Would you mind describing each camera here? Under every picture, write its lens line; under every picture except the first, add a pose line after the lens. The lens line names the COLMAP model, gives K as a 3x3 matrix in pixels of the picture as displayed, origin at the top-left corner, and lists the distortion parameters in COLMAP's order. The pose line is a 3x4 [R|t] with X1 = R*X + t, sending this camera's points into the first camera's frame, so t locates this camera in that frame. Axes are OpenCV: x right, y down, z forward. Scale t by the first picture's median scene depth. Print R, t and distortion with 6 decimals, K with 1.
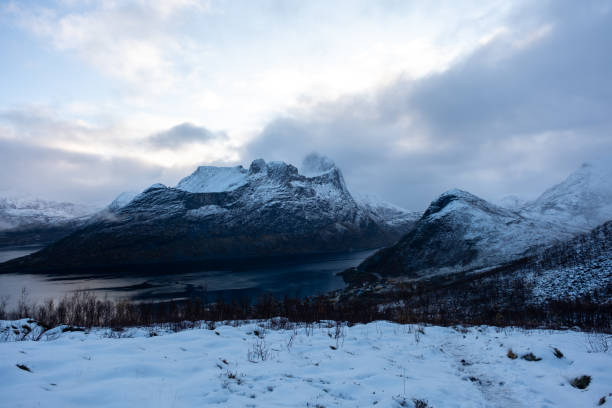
lens RADIAL K [[413.0, 0, 306.0], [0, 413.0, 204.0], [0, 0, 1]] dist [0.028966, -0.000063]
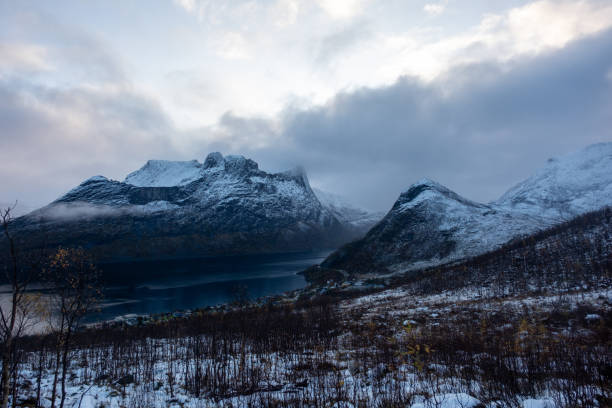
lens RADIAL K [[413.0, 0, 306.0], [0, 413.0, 204.0], [0, 0, 1]] dist [0.028966, -0.000063]
pose [[0.996272, 0.001725, 0.086248, 0.009290], [-0.000691, 0.999928, -0.012020, 0.019592], [-0.086263, 0.011916, 0.996201, 0.067943]]
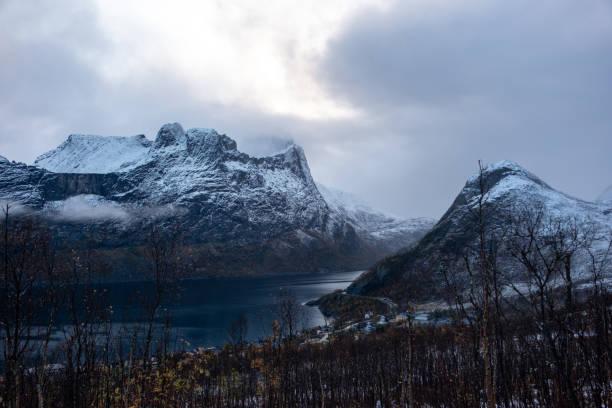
lens RADIAL K [[600.1, 0, 306.0], [0, 600.1, 204.0], [0, 0, 1]] dist [0.047588, -0.004260]
pose [[0.994545, 0.011452, 0.103682, -0.009804], [-0.009173, 0.999706, -0.022435, 0.031421], [-0.103909, 0.021362, 0.994357, 0.106744]]
